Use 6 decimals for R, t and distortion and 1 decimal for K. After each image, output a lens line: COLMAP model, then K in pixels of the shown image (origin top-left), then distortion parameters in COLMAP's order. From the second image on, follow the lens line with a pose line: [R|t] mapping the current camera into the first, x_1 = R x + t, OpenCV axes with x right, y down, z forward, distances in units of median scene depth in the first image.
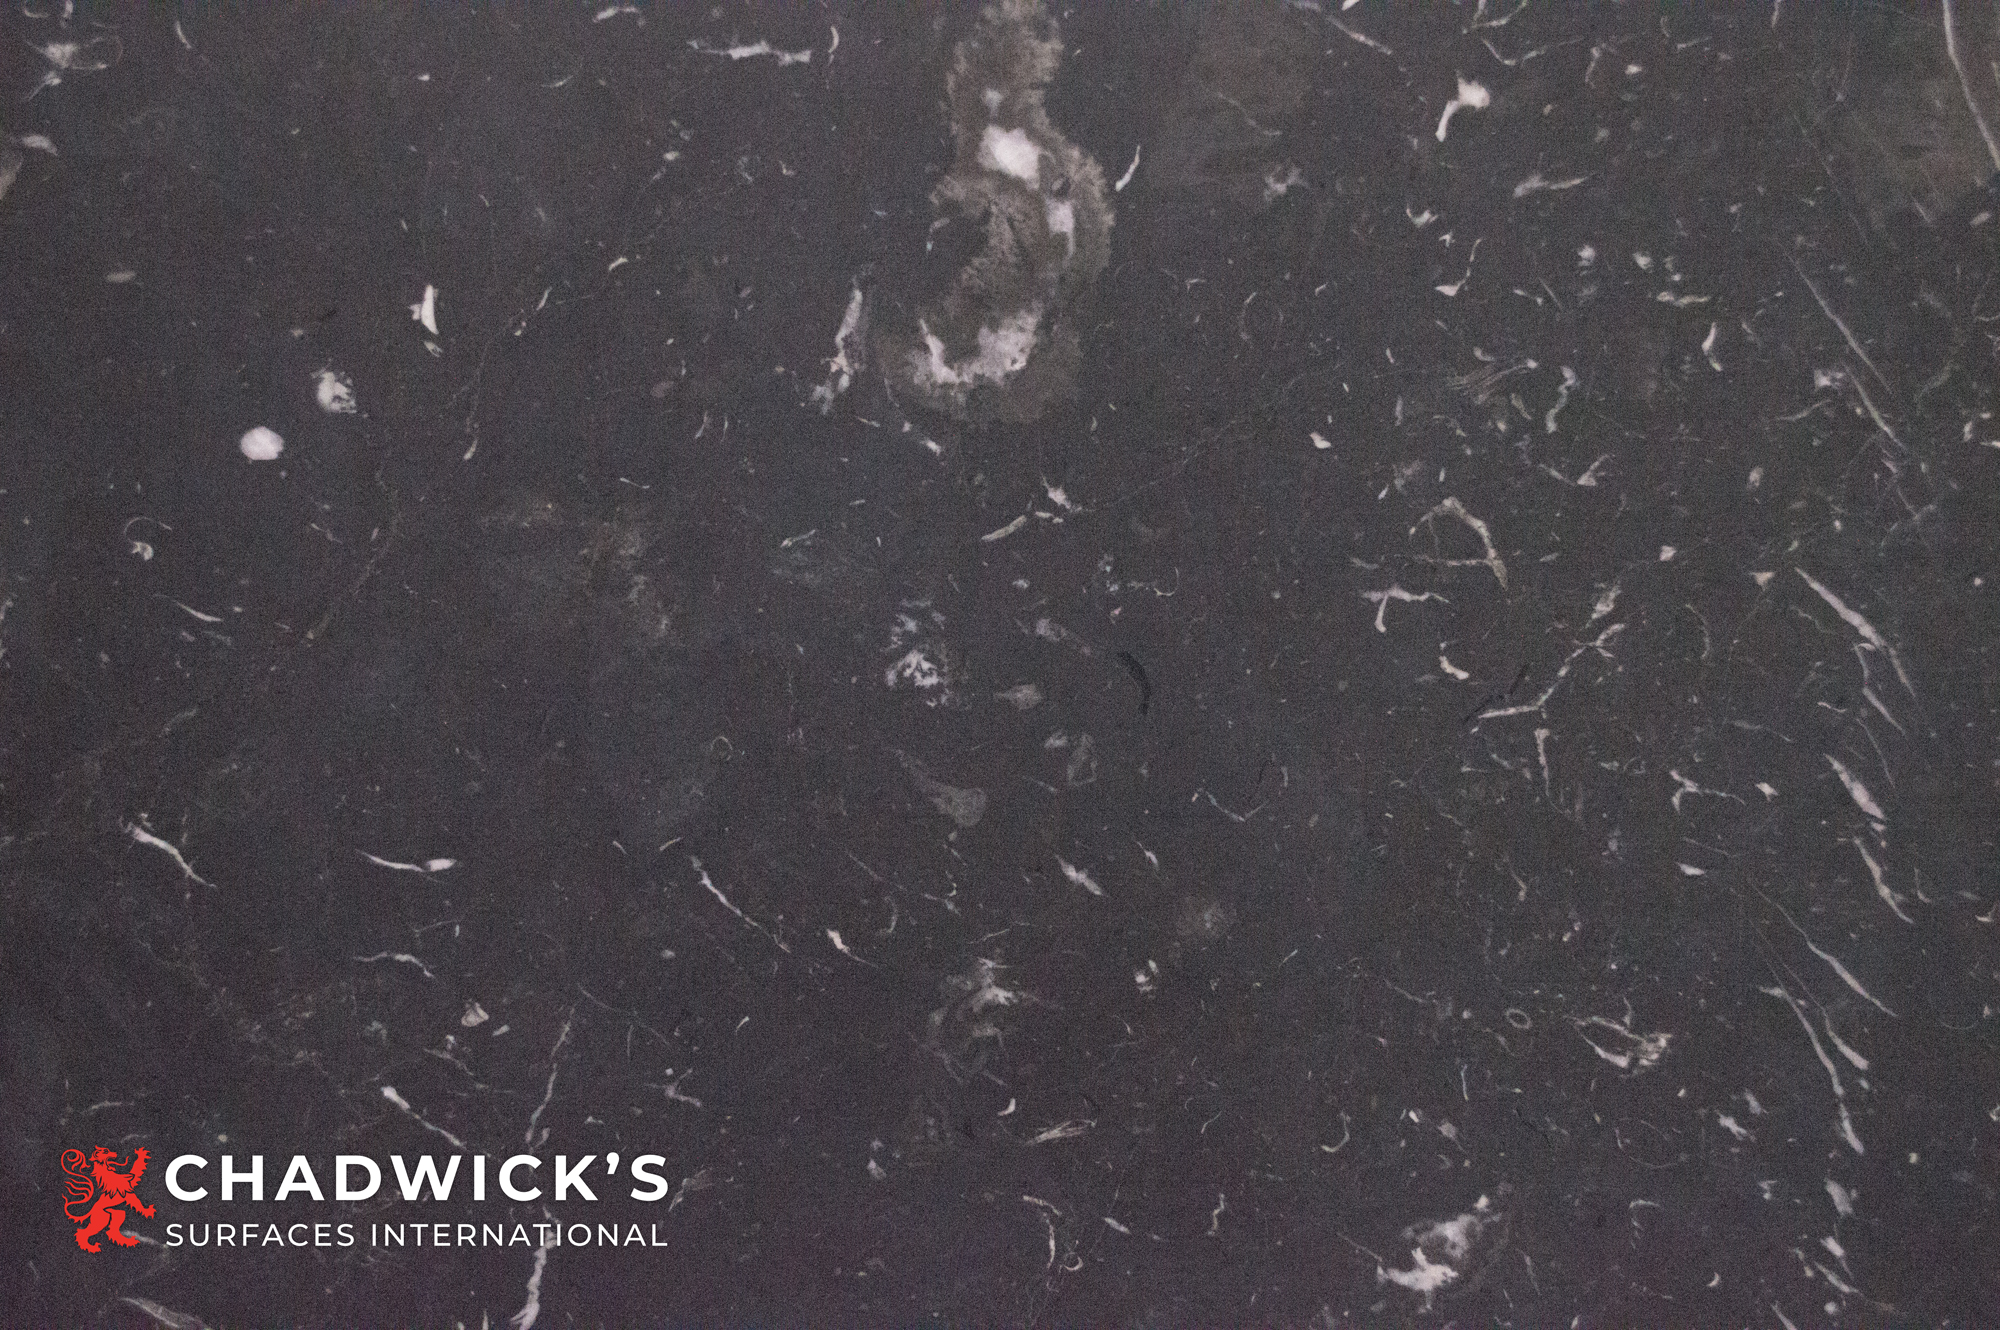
lens RADIAL K [[2732.2, 0, 1000.9], [0, 2732.2, 664.5], [0, 0, 1]] dist [-0.013196, 0.000000]
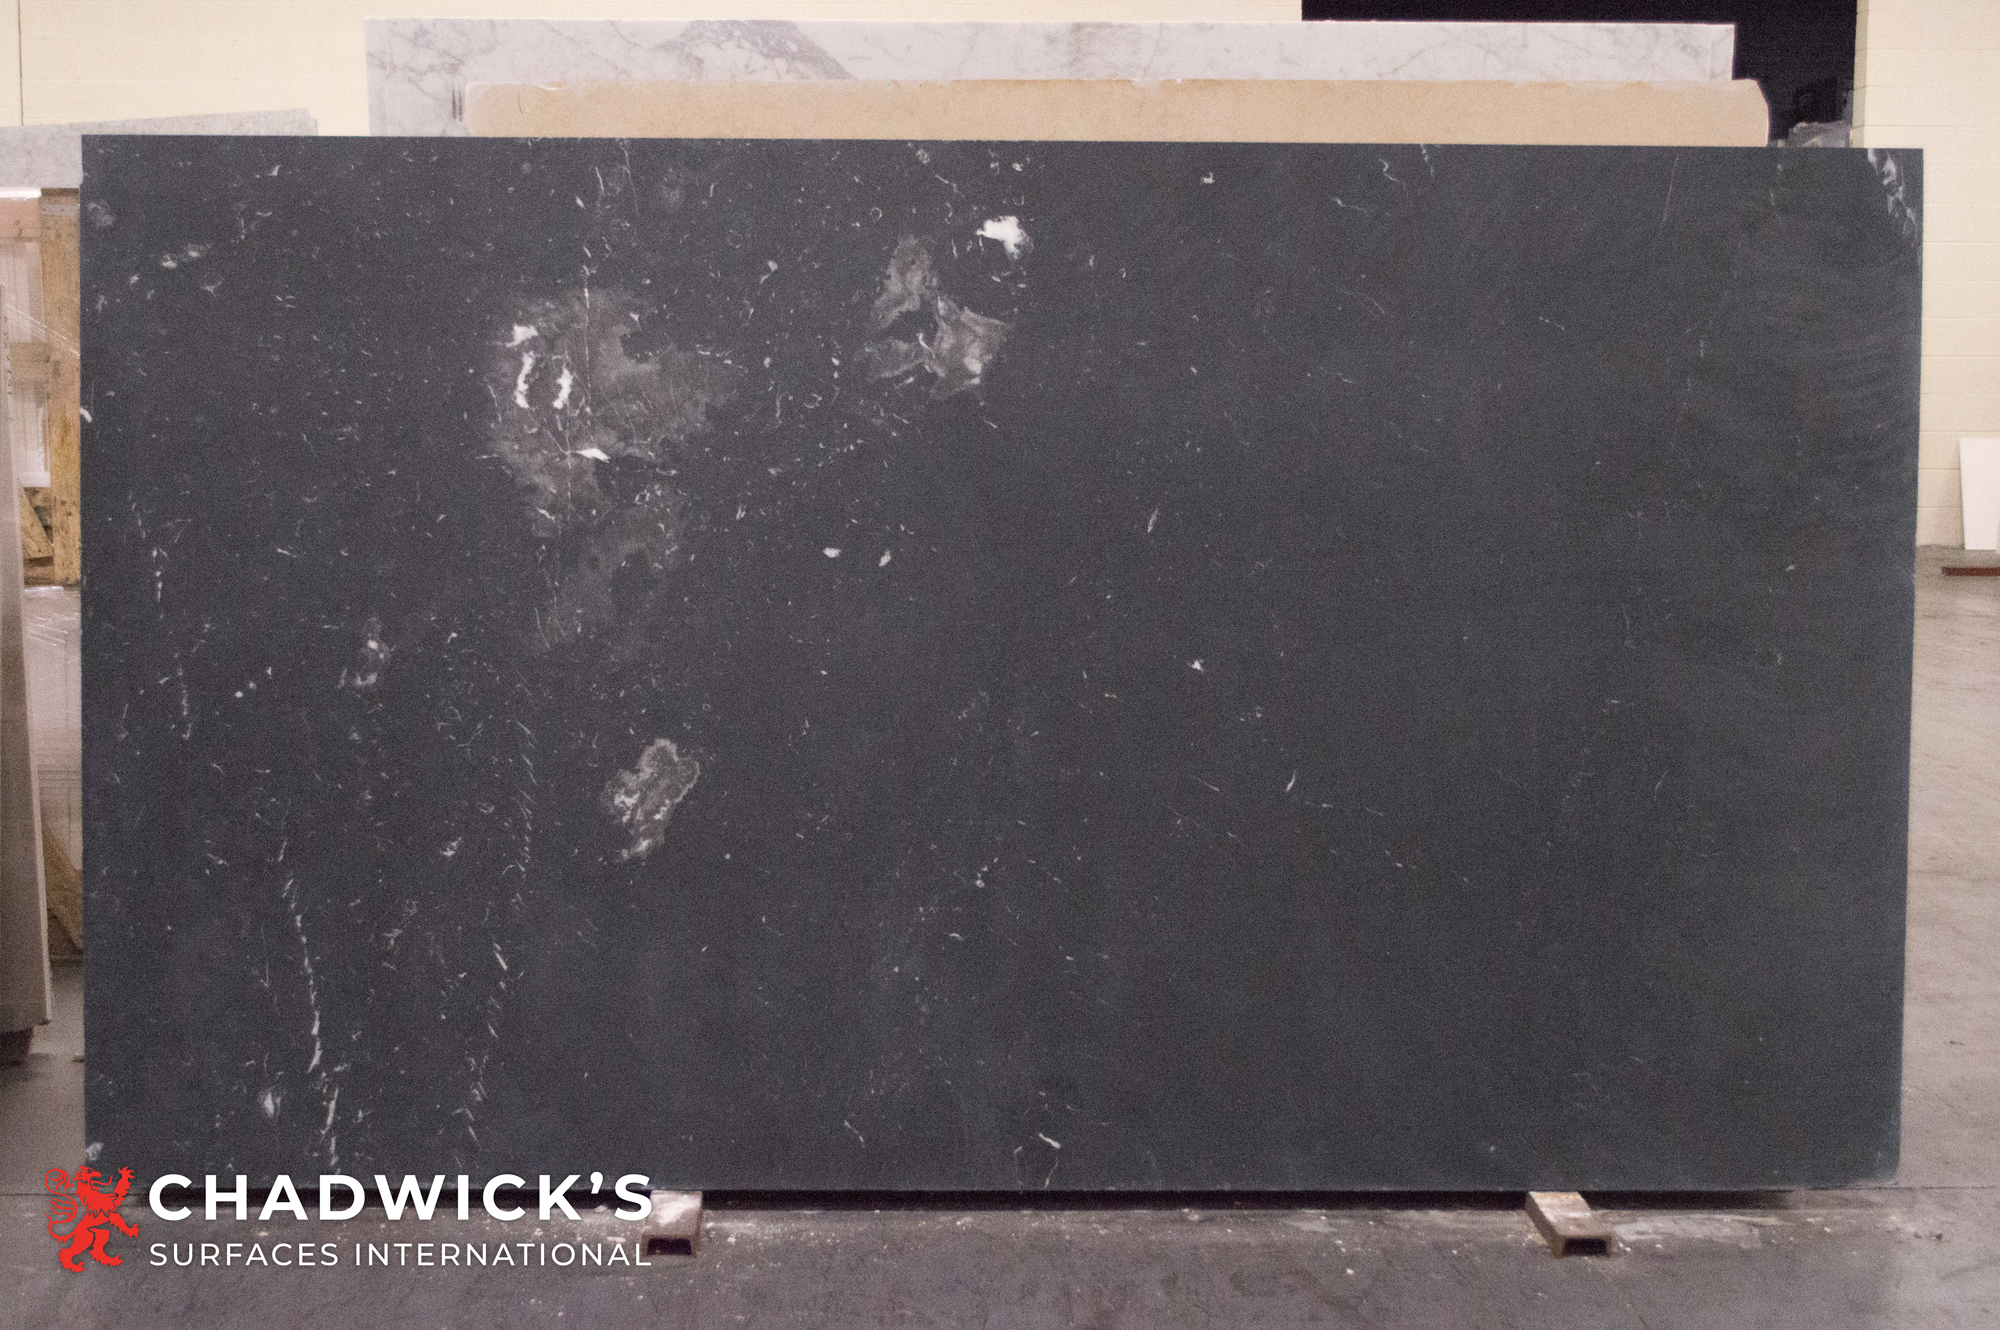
lens RADIAL K [[2732.2, 0, 999.8], [0, 2732.2, 674.2], [0, 0, 1]] dist [-0.013196, 0.000000]
pose [[0.932880, 0.006036, 0.360137, -0.807794], [0.045476, 0.989884, -0.134390, 0.682552], [-0.357306, 0.141748, 0.923169, -4.607381]]
